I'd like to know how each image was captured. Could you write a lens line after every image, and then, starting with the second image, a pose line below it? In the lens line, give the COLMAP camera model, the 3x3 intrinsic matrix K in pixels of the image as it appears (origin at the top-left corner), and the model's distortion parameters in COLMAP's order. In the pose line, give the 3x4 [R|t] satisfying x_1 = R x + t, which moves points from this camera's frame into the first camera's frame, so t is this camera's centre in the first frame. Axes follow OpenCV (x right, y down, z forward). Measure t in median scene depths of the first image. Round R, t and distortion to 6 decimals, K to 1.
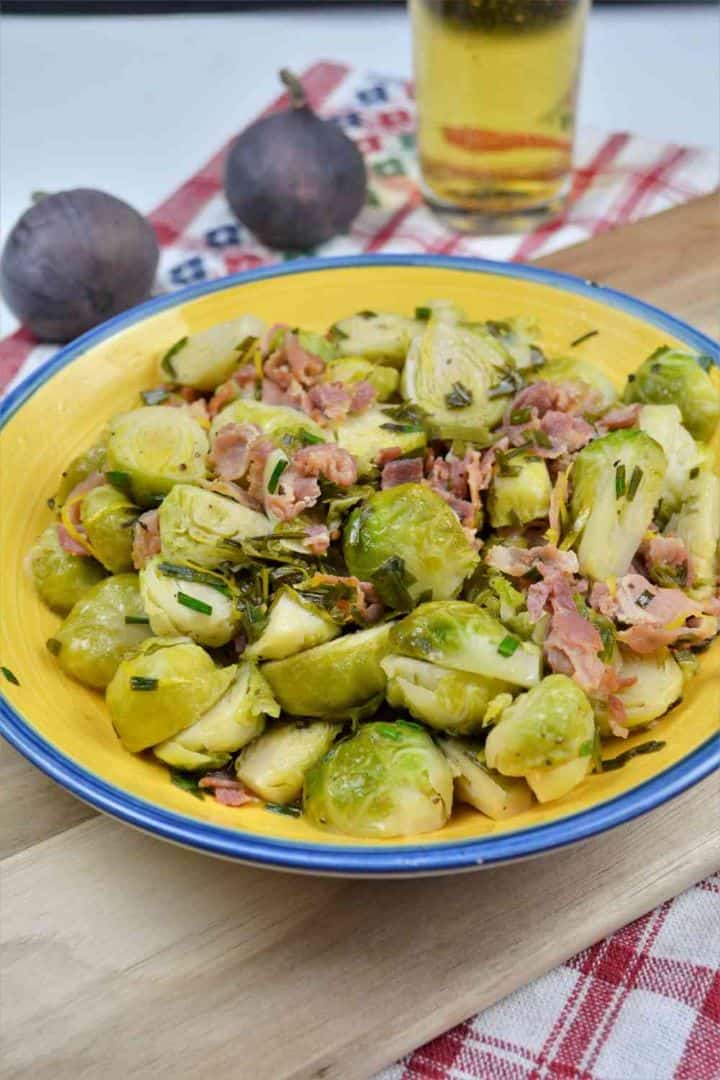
lens RADIAL K [[1558.8, 0, 360.0], [0, 1558.8, 540.0], [0, 0, 1]] dist [-0.004416, -0.012908]
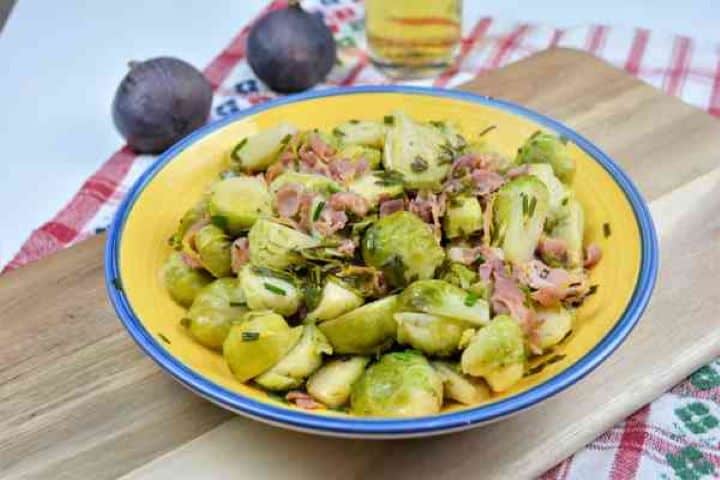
lens RADIAL K [[1058.4, 0, 360.0], [0, 1058.4, 240.0], [0, 0, 1]] dist [0.000961, -0.015255]
pose [[0.996083, -0.046698, 0.075091, -0.094420], [0.052280, 0.995873, -0.074181, 0.073325], [-0.071317, 0.077816, 0.994414, -0.110704]]
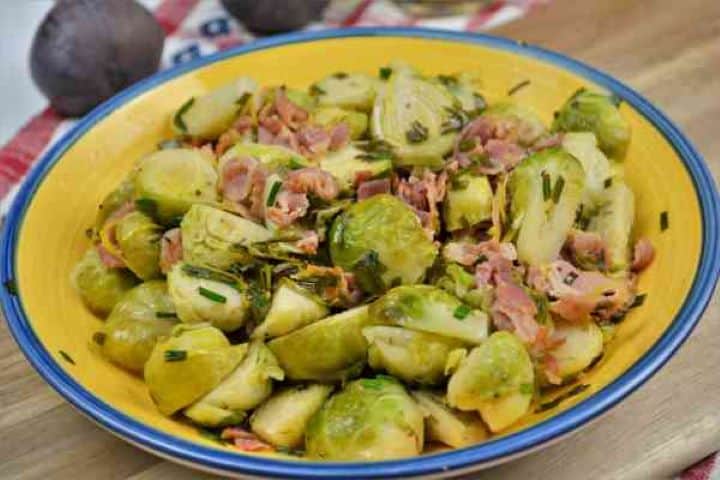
lens RADIAL K [[1534.9, 0, 360.0], [0, 1534.9, 240.0], [0, 0, 1]] dist [0.004089, -0.061171]
pose [[0.999079, -0.039994, 0.015547, -0.004690], [0.041087, 0.996119, -0.077842, 0.093625], [-0.012374, 0.078409, 0.996844, -0.227325]]
